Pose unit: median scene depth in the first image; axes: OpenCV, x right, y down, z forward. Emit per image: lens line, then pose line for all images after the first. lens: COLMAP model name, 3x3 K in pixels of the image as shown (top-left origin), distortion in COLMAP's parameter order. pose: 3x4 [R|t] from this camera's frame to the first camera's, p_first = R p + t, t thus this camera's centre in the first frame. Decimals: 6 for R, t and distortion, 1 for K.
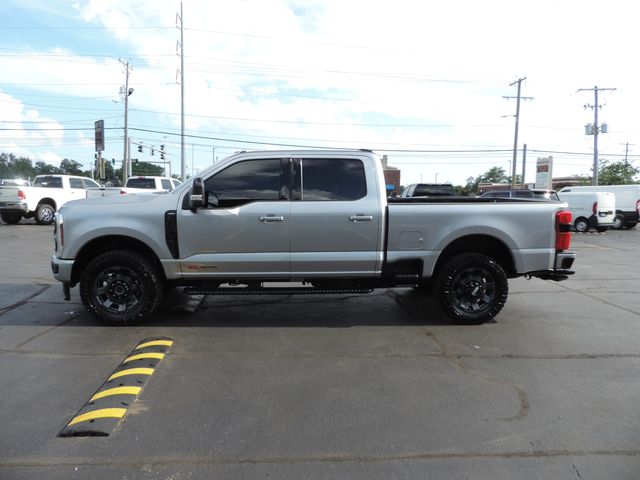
lens RADIAL K [[460.0, 0, 320.0], [0, 460.0, 240.0], [0, 0, 1]] dist [-0.002453, -0.000960]
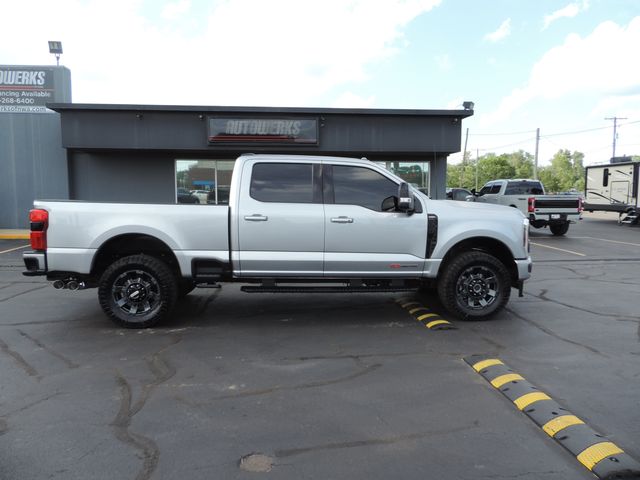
lens RADIAL K [[451.0, 0, 320.0], [0, 451.0, 240.0], [0, 0, 1]] dist [-0.026211, -0.005728]
pose [[0.981351, 0.013576, 0.191746, -0.258455], [-0.013400, 0.999908, -0.002214, 0.001262], [-0.191758, -0.000397, 0.981442, 0.007566]]
